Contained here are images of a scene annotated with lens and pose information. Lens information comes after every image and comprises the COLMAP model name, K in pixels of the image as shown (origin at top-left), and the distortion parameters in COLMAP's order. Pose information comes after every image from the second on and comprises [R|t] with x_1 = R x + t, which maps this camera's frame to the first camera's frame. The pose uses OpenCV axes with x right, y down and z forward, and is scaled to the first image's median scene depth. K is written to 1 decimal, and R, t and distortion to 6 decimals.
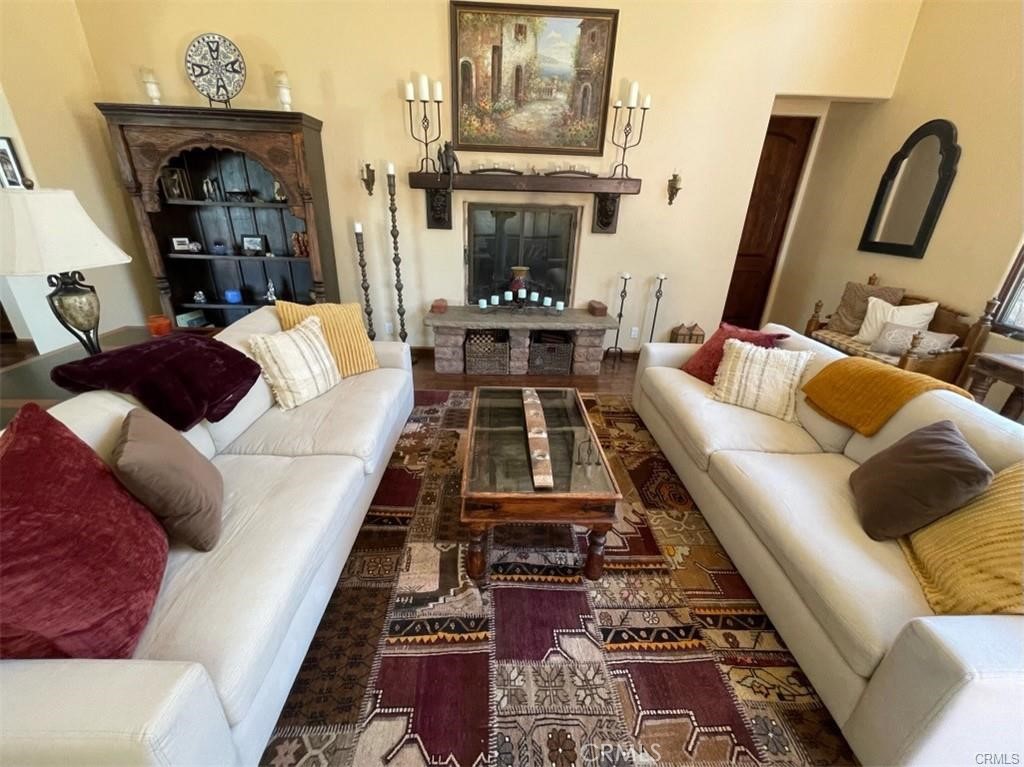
lens RADIAL K [[413.6, 0, 509.4], [0, 413.6, 379.7], [0, 0, 1]] dist [-0.005220, 0.002063]
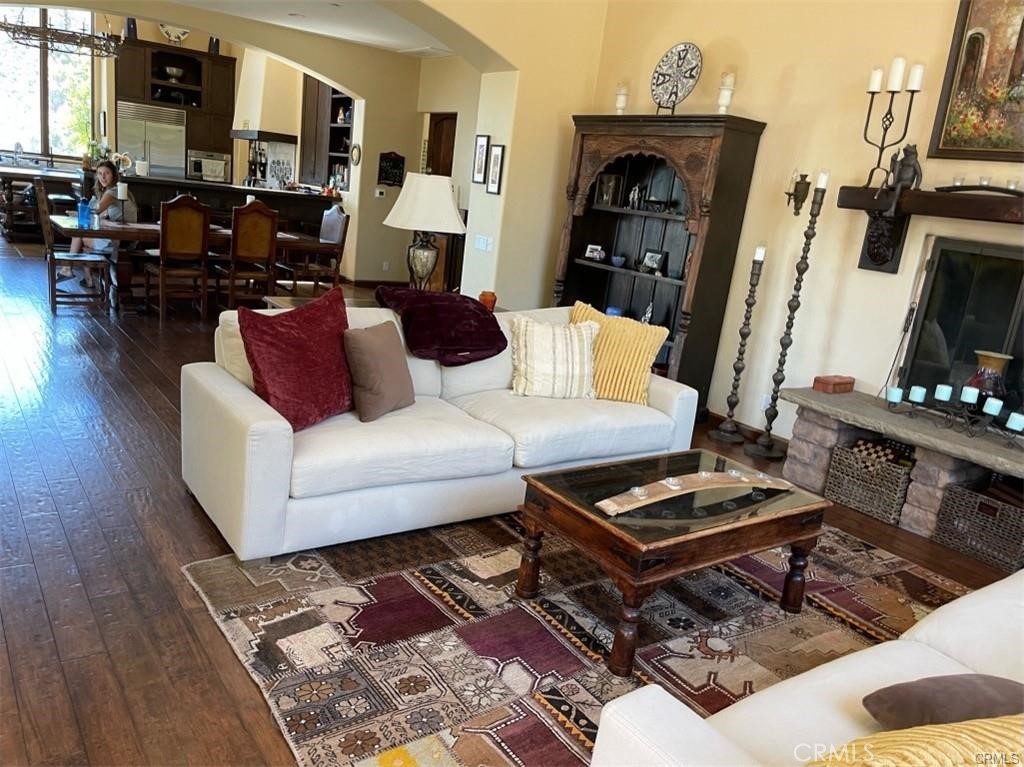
lens RADIAL K [[777.3, 0, 501.2], [0, 777.3, 378.0], [0, 0, 1]] dist [0.077269, -0.094782]
pose [[0.555807, 0.227664, -0.799530, 0.604602], [-0.417605, 0.908075, -0.031733, 0.074028], [0.718808, 0.351525, 0.599788, -0.093275]]
